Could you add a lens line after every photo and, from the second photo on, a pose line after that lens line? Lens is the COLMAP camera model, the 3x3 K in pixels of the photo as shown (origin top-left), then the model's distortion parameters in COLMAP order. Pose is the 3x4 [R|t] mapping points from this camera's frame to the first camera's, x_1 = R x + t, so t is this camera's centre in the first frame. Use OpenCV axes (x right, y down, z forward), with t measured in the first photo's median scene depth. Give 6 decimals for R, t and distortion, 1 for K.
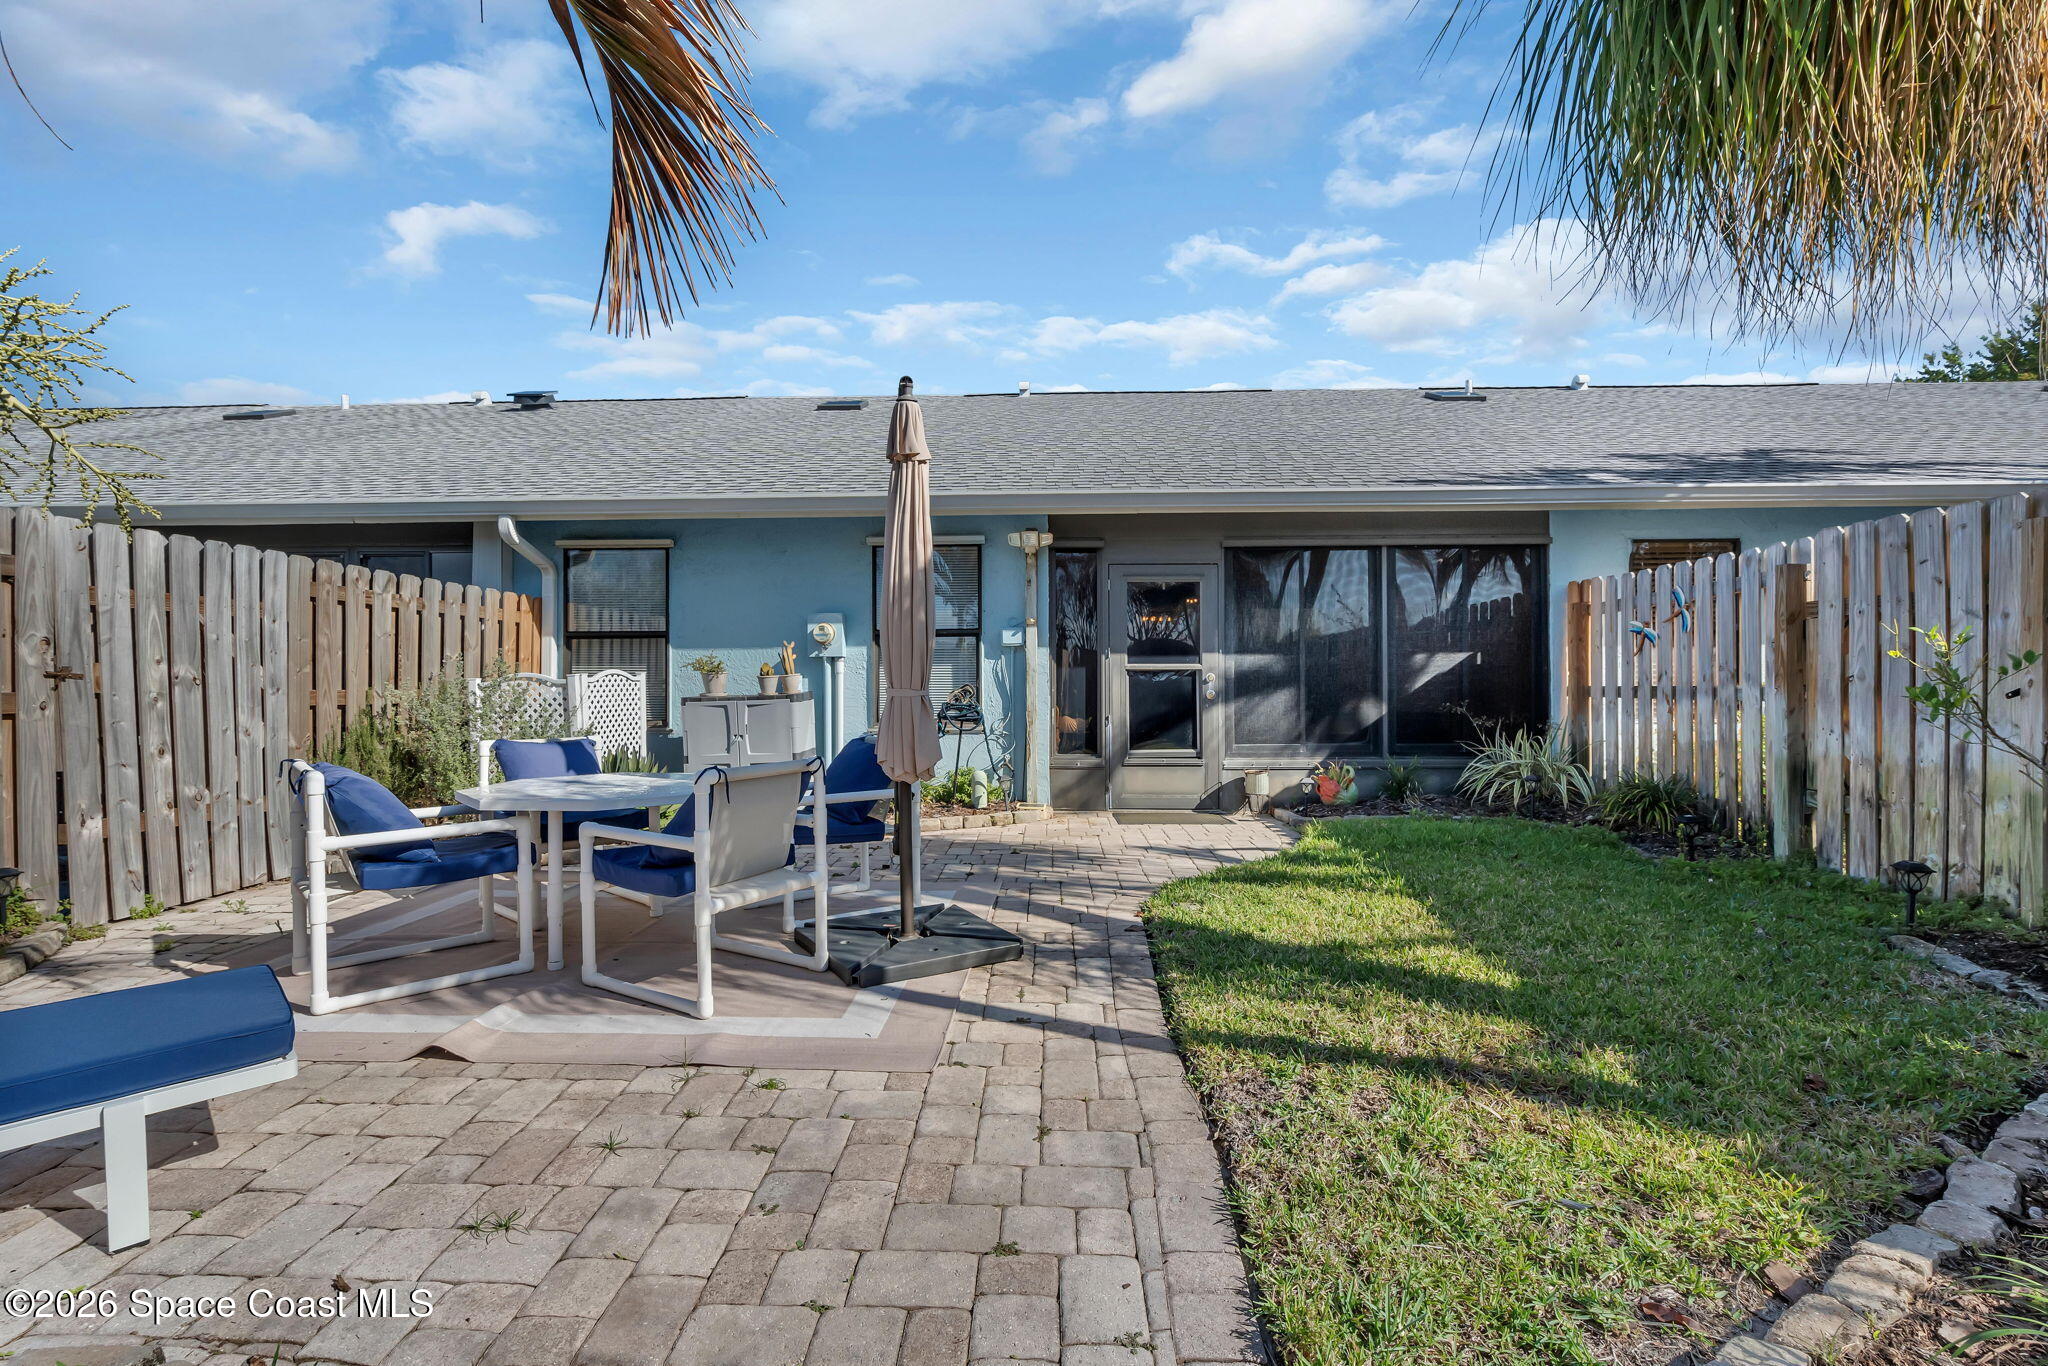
lens RADIAL K [[918.8, 0, 1019.5], [0, 918.8, 682.9], [0, 0, 1]] dist [-0.003248, -0.000051]
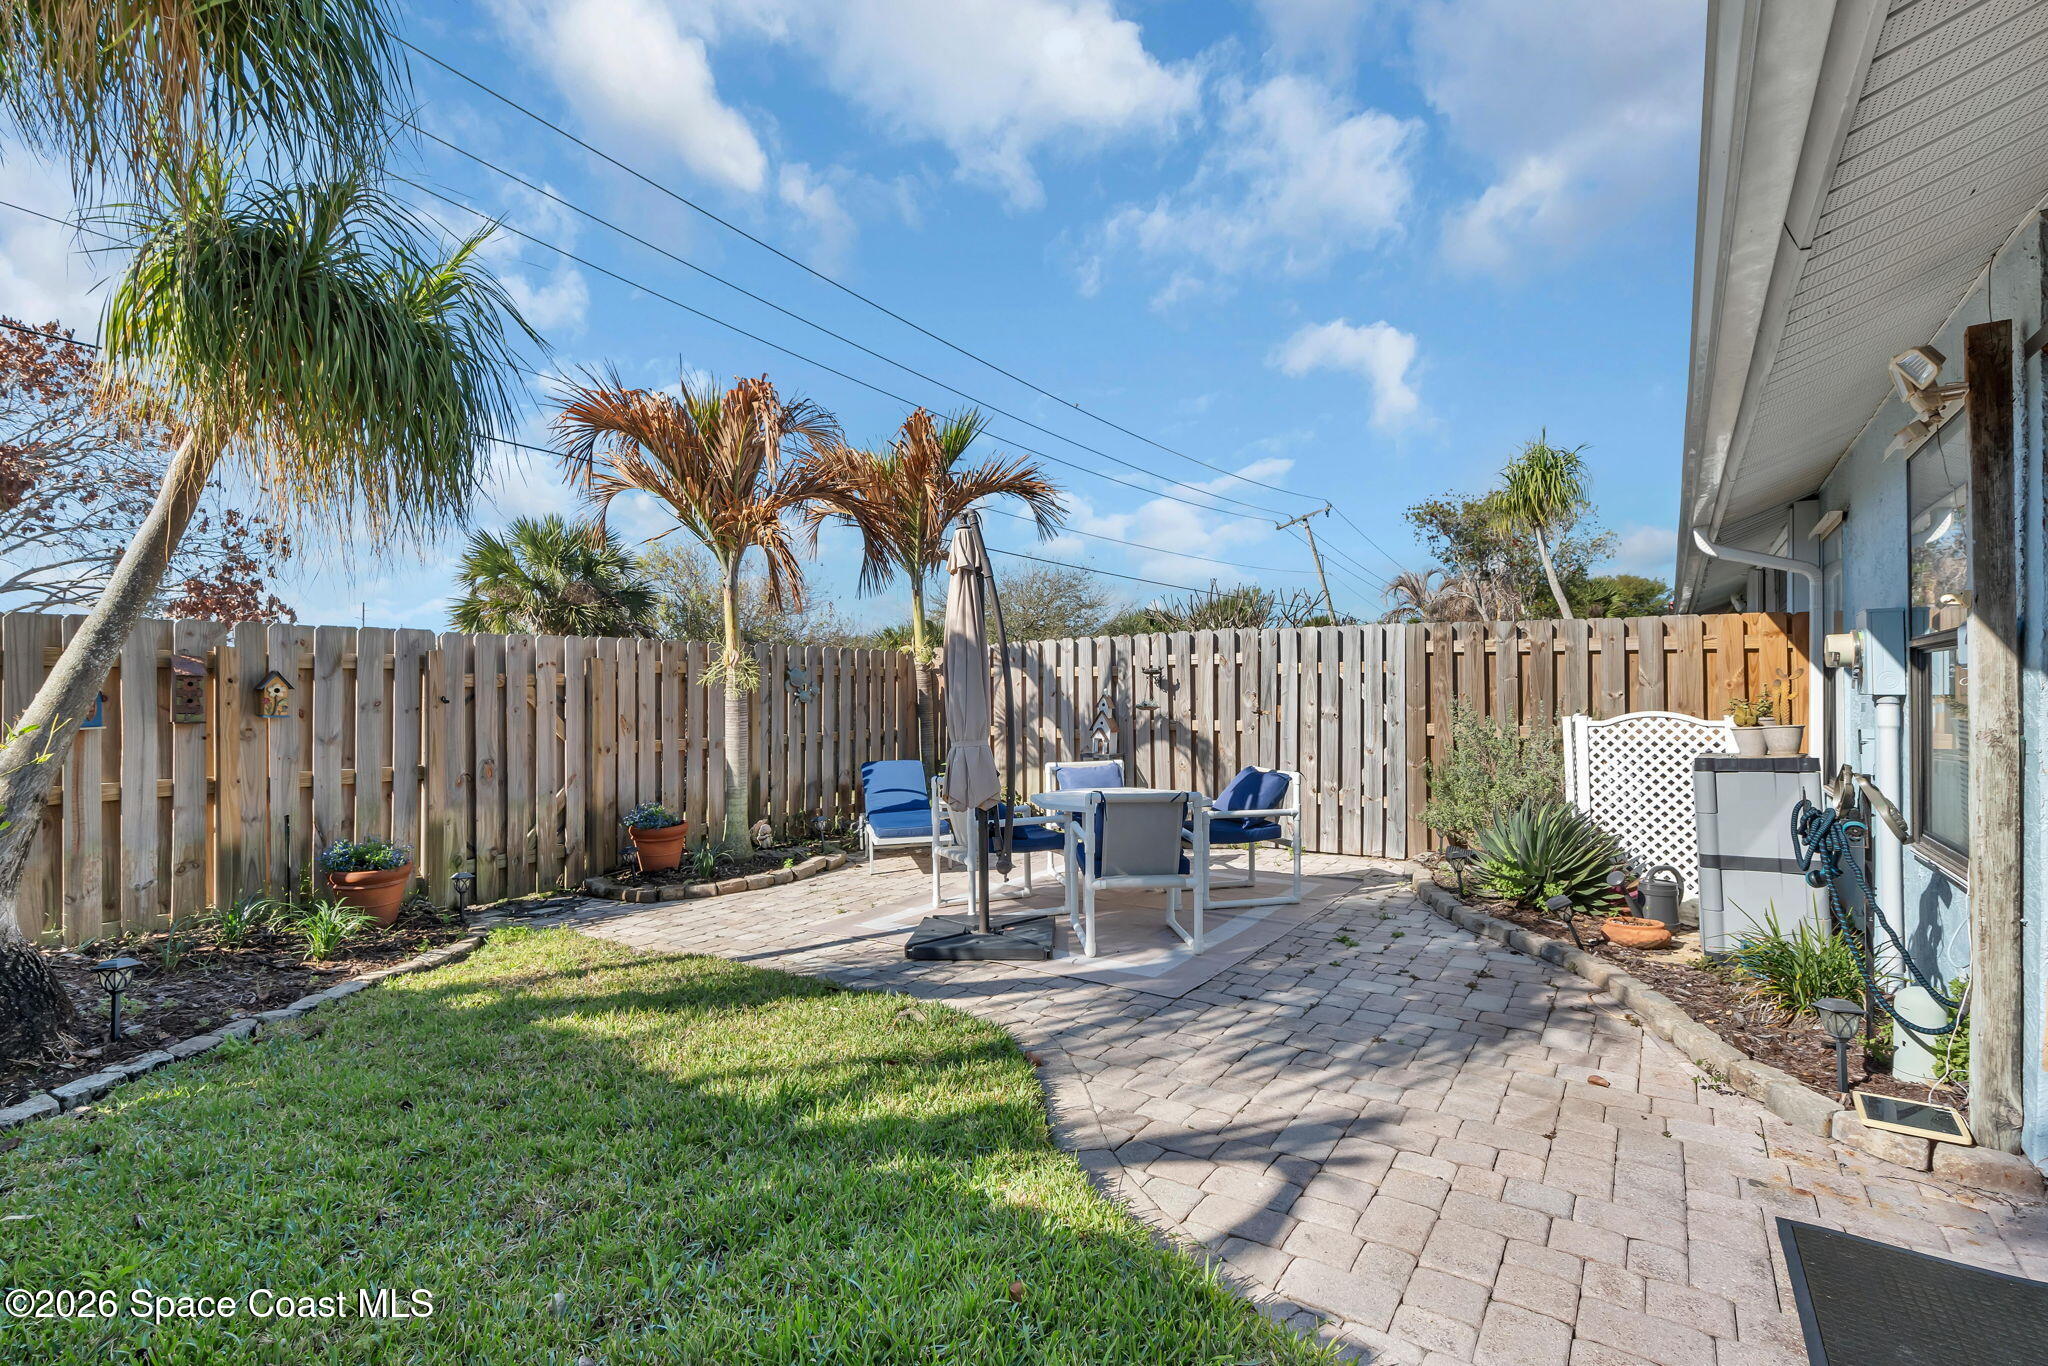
lens RADIAL K [[962.3, 0, 1027.5], [0, 962.3, 674.8], [0, 0, 1]] dist [0.002440, 0.000099]
pose [[-0.527994, -0.007834, -0.849212, 0.834753], [0.004918, 0.999912, -0.012282, -0.057257], [0.849234, -0.010661, -0.527910, 1.485702]]
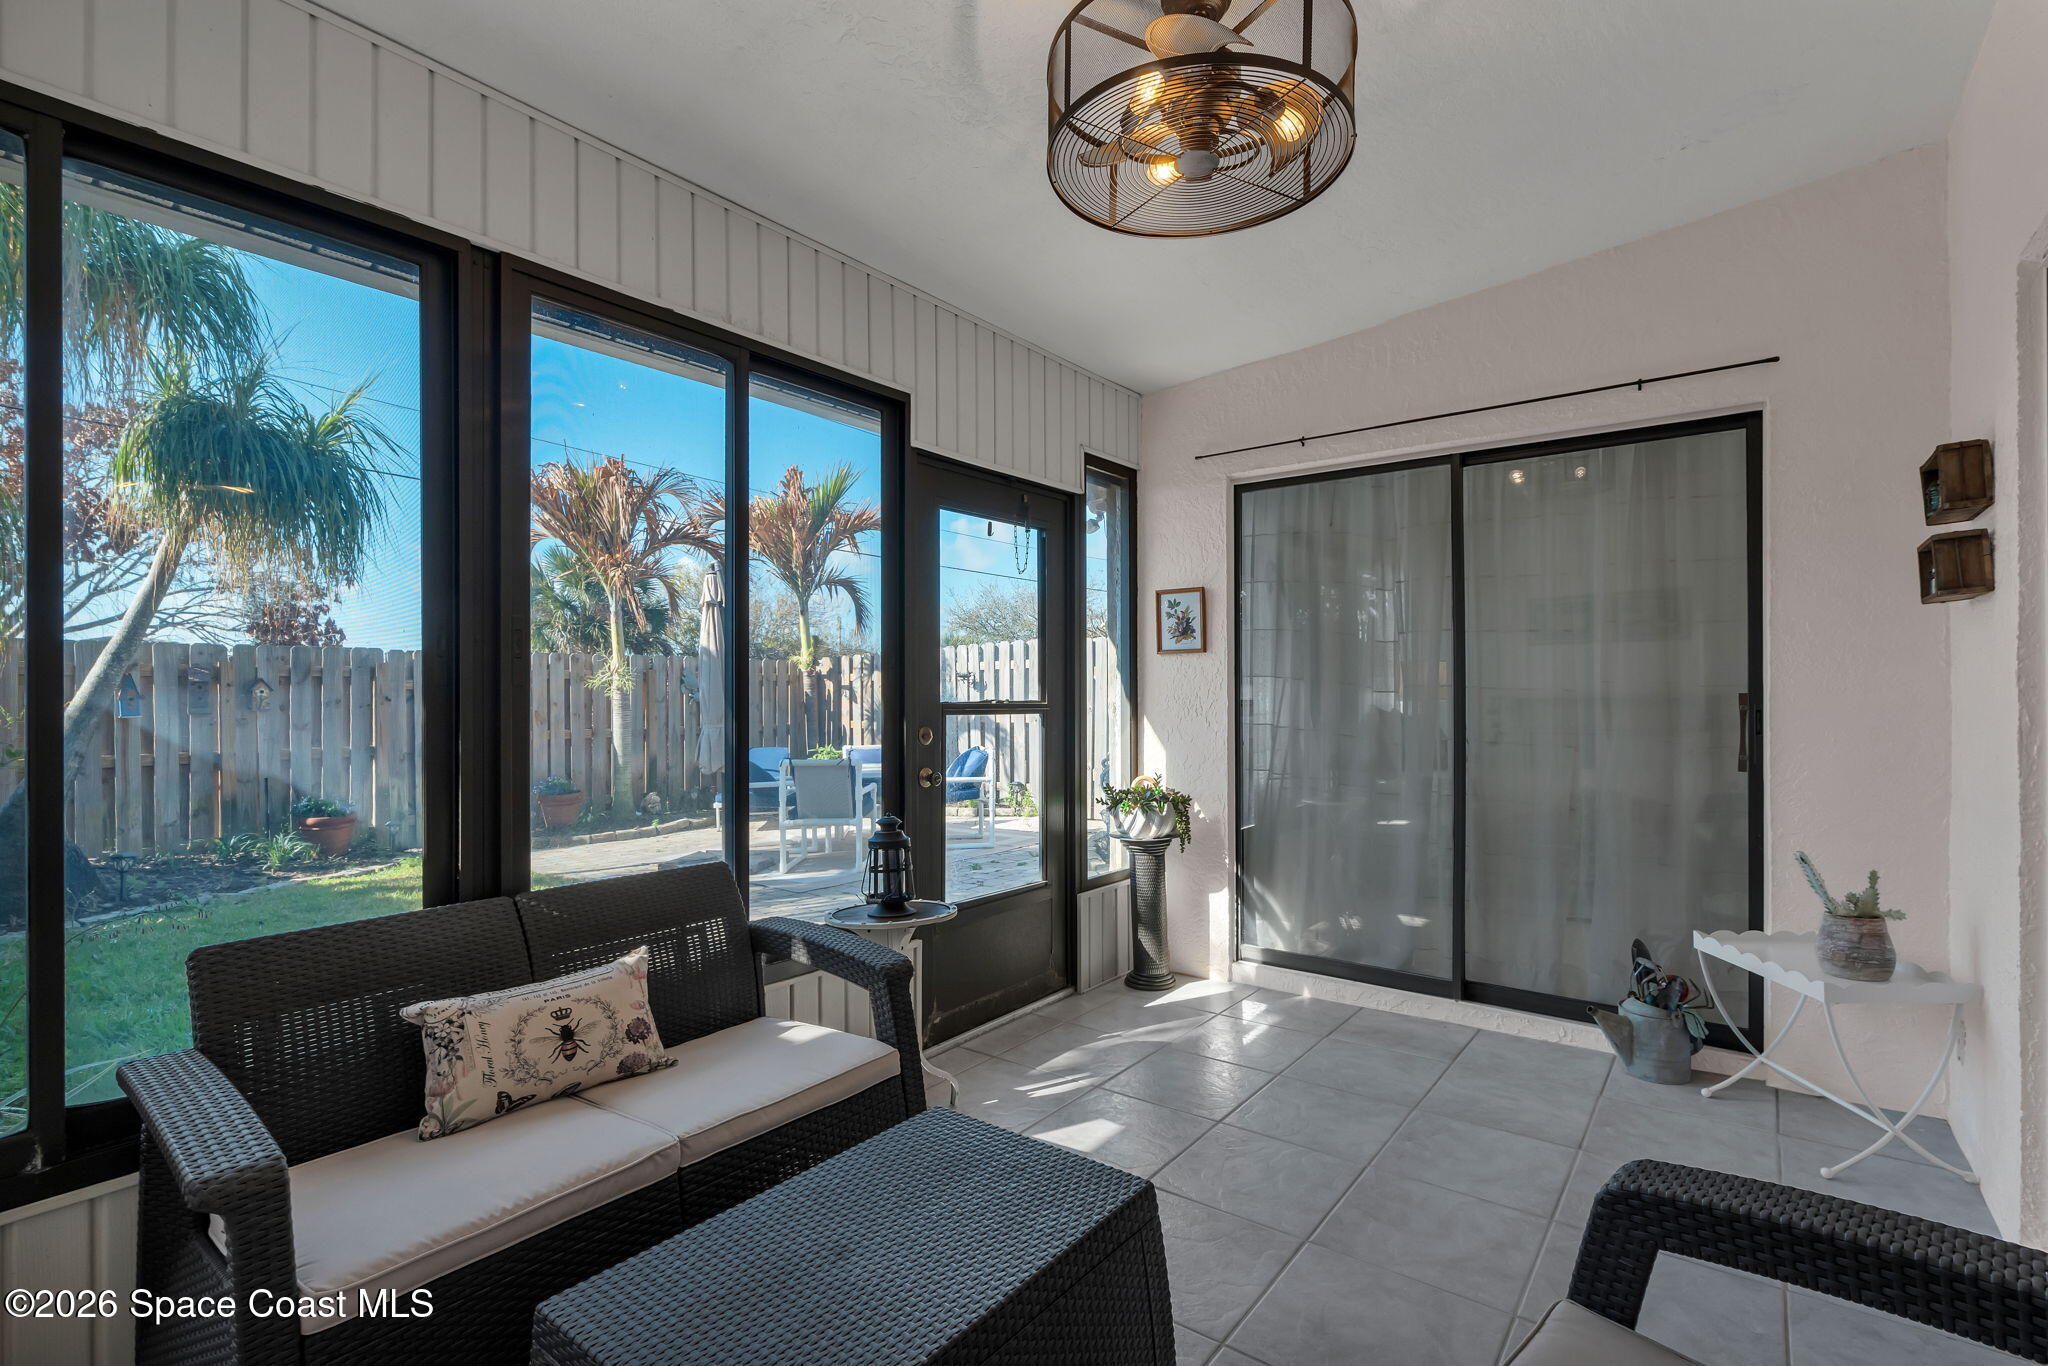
lens RADIAL K [[928.3, 0, 1034.6], [0, 928.3, 689.3], [0, 0, 1]] dist [-0.002961, 0.001188]
pose [[-0.575847, 0.002570, -0.817553, 0.869928], [0.010440, 0.999937, -0.004210, -0.039773], [0.817491, -0.010960, -0.575838, 2.157783]]
